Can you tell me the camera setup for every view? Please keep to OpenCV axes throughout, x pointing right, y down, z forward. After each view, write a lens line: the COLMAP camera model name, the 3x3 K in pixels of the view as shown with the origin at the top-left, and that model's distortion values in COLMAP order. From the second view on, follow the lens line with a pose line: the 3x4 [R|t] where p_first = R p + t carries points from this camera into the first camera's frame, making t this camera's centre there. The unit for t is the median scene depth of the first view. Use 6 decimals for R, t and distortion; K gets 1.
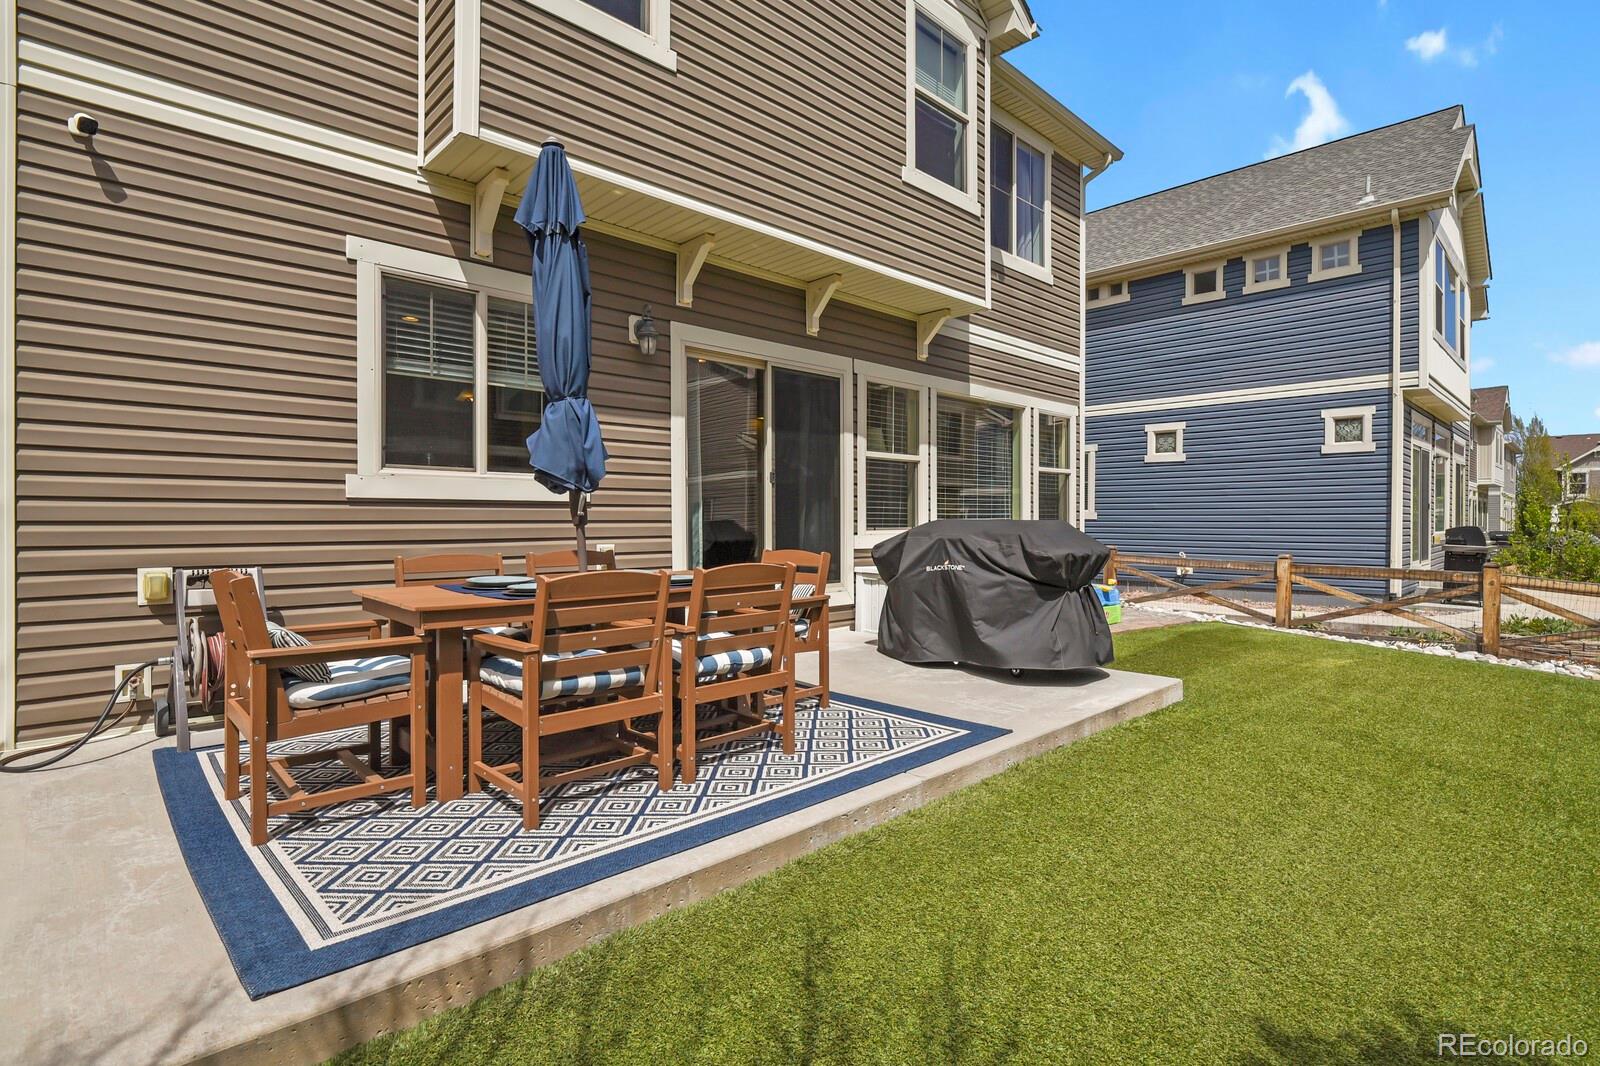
lens RADIAL K [[778.9, 0, 804.0], [0, 778.9, 531.7], [0, 0, 1]] dist [-0.010677, -0.003652]
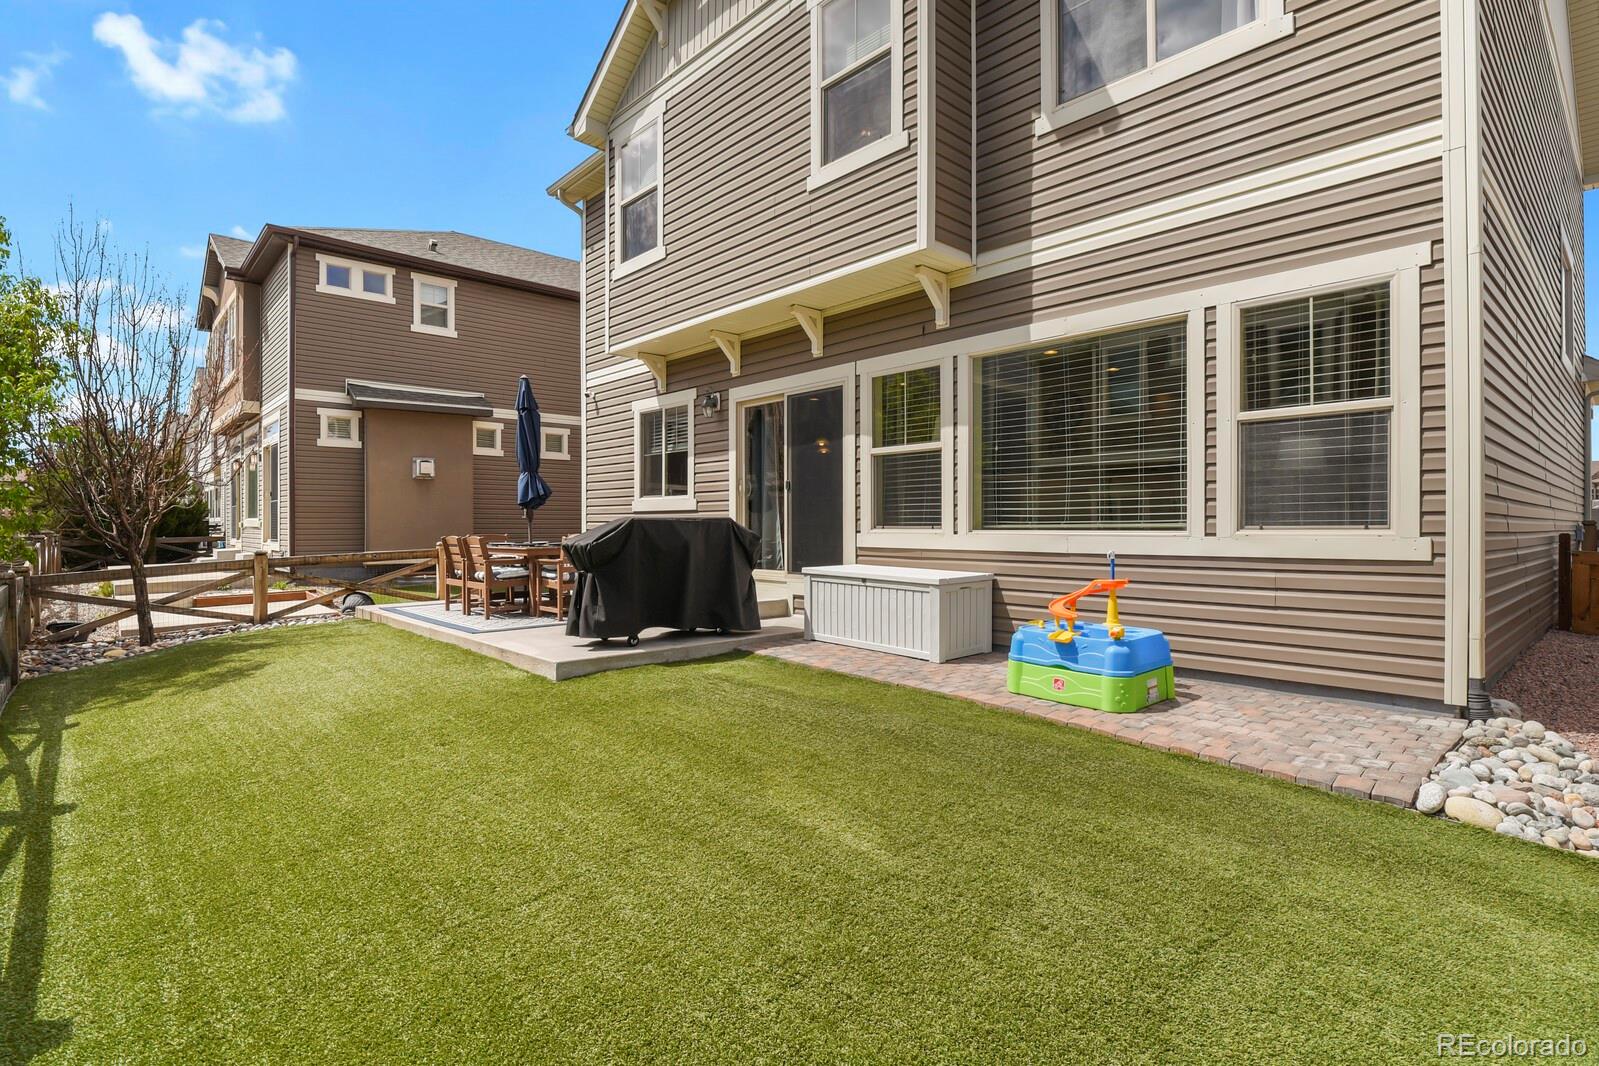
lens RADIAL K [[778.4, 0, 803.0], [0, 778.4, 527.1], [0, 0, 1]] dist [-0.010677, -0.003652]
pose [[-0.015710, 0.003417, -0.999871, 1.089191], [-0.010500, 0.999938, 0.003582, -0.006791], [0.999821, 0.010555, -0.015673, 0.945894]]
